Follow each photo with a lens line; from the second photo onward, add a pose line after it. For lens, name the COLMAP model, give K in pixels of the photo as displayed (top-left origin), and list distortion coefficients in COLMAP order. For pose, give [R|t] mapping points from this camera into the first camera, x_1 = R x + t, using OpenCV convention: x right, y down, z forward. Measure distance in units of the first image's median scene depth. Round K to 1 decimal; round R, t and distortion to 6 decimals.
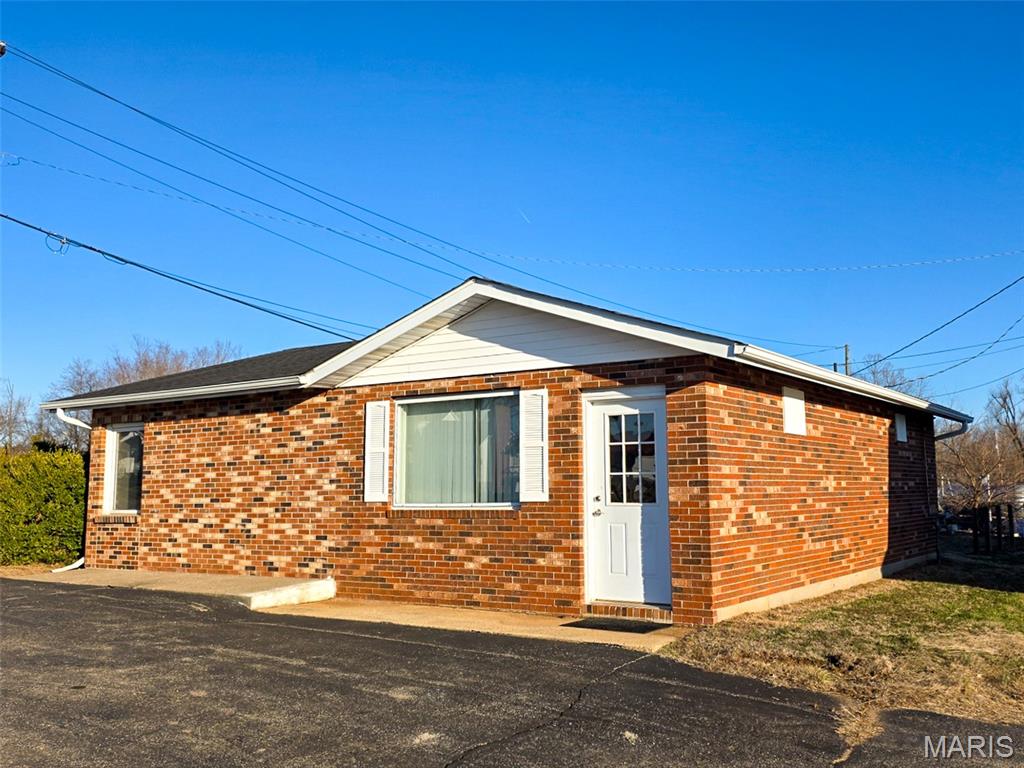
lens RADIAL K [[911.9, 0, 568.7], [0, 911.9, 346.5], [0, 0, 1]] dist [0.100456, -0.146311]
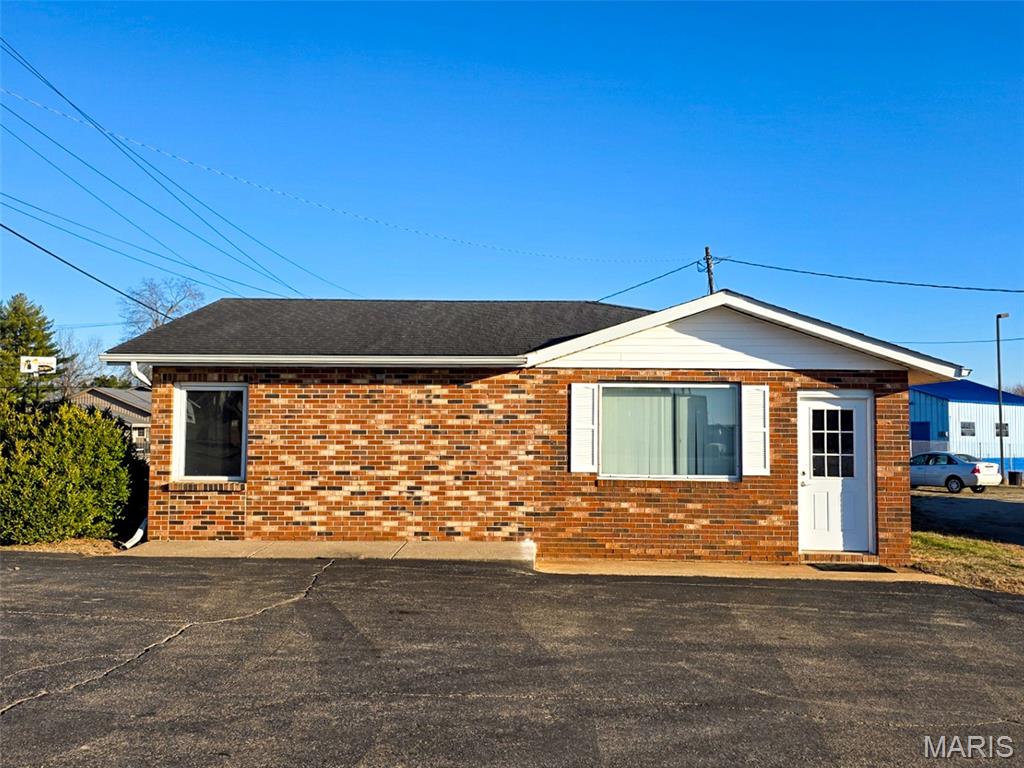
lens RADIAL K [[911.9, 0, 550.7], [0, 911.9, 344.8], [0, 0, 1]] dist [0.100456, -0.146311]
pose [[0.861323, 0.063098, 0.504124, -0.800500], [-0.094980, 0.994762, 0.037771, -0.024594], [-0.499100, -0.080414, 0.862805, 0.062603]]
